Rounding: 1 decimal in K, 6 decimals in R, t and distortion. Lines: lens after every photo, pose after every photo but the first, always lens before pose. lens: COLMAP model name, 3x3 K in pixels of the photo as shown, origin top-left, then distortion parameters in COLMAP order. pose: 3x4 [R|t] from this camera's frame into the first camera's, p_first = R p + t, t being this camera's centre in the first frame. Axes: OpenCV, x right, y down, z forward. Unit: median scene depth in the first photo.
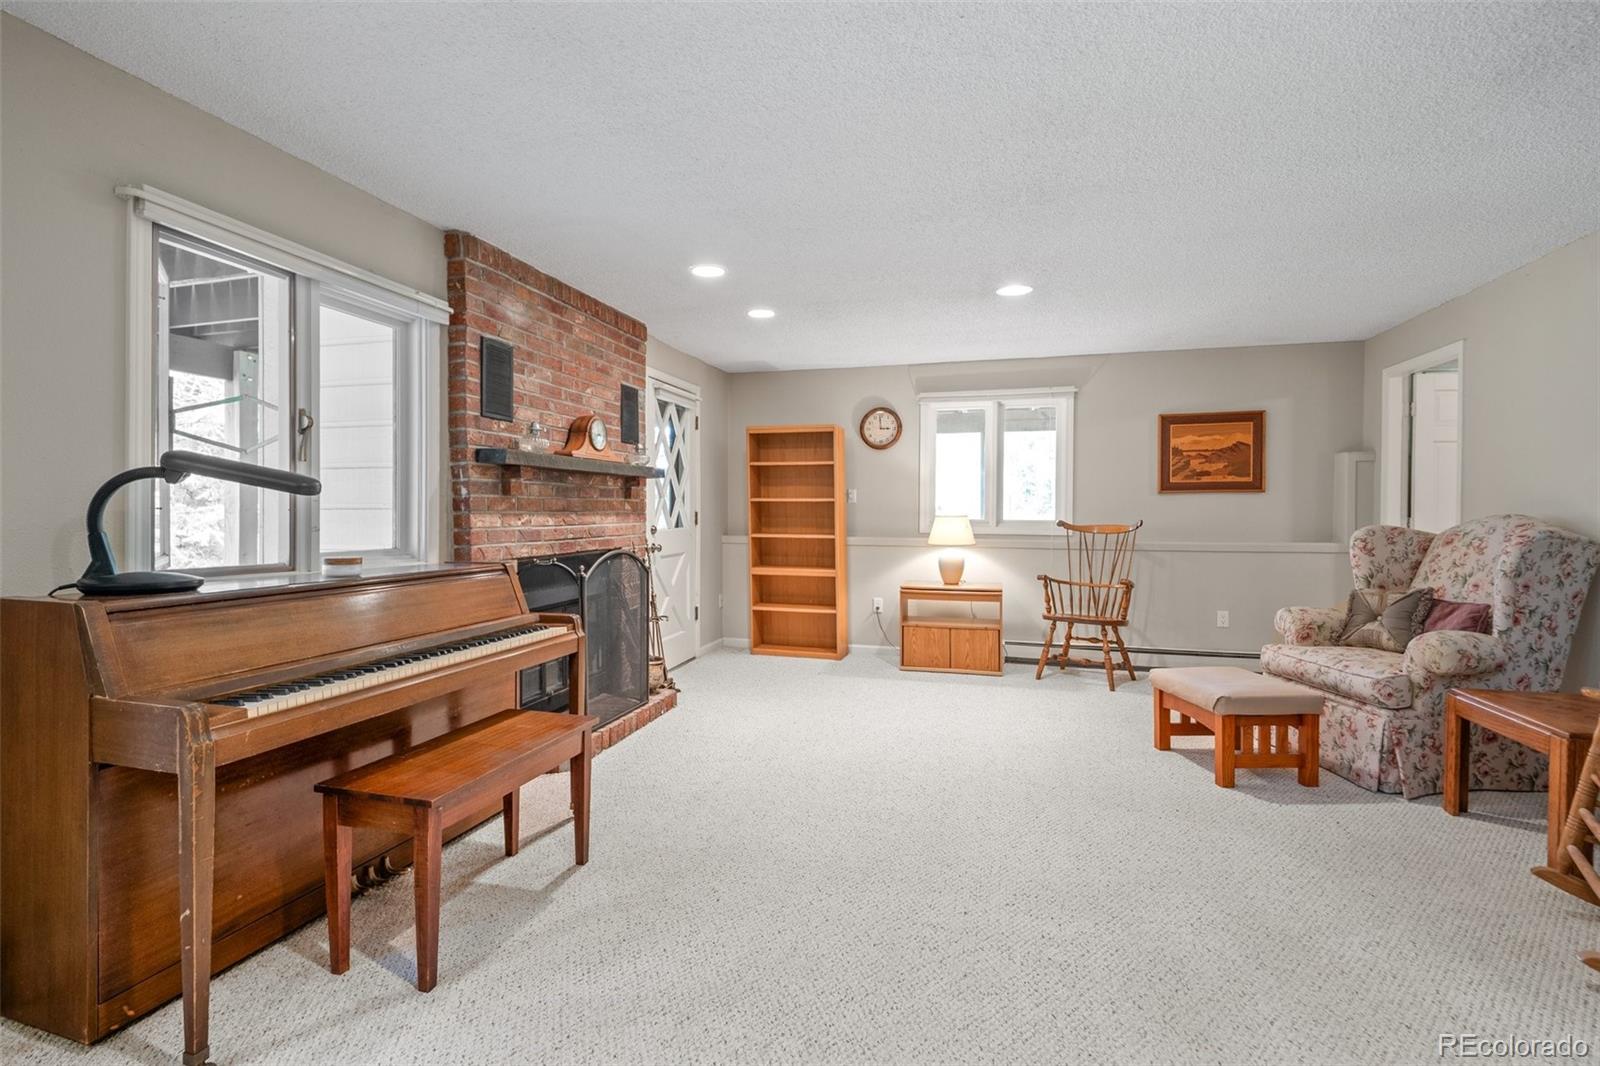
lens RADIAL K [[731.3, 0, 799.2], [0, 731.3, 511.5], [0, 0, 1]] dist [0.000293, -0.000010]
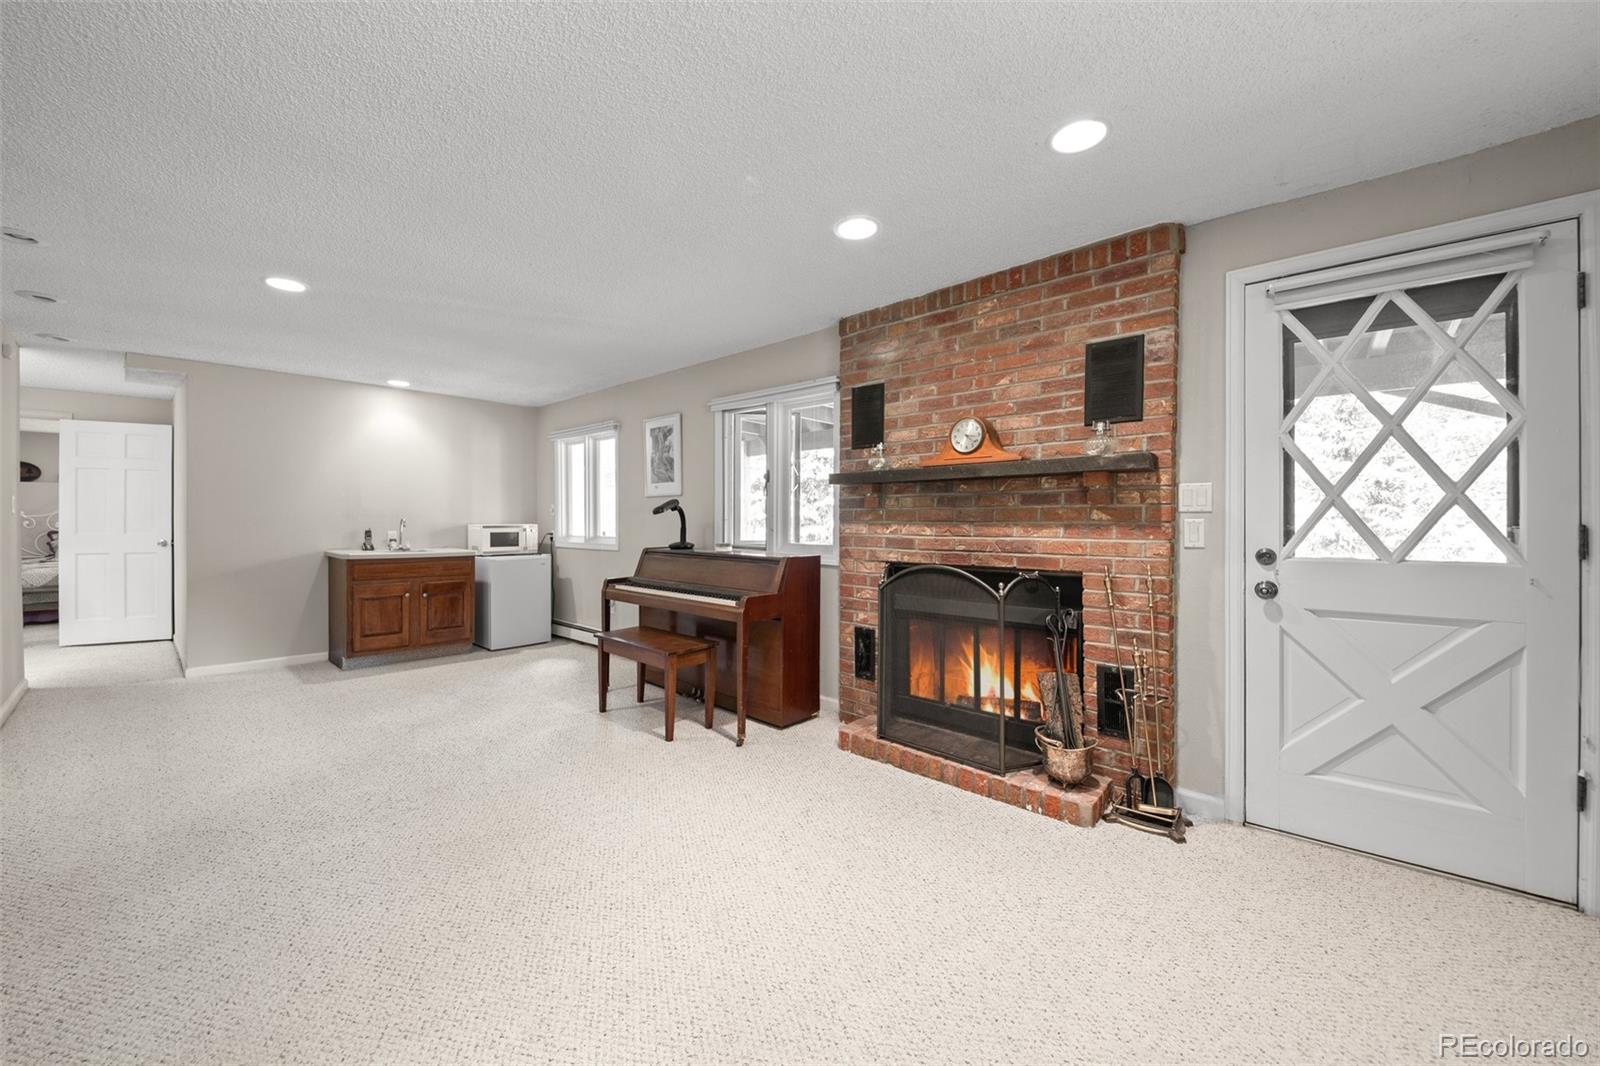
lens RADIAL K [[590.0, 0, 800.0], [0, 590.0, 533.0], [0, 0, 1]] dist [0.012196, -0.011597]
pose [[-0.451985, -0.001994, -0.892023, 0.470635], [-0.015671, 0.999861, 0.005705, 0.013716], [0.891888, 0.016557, -0.451953, 1.183146]]
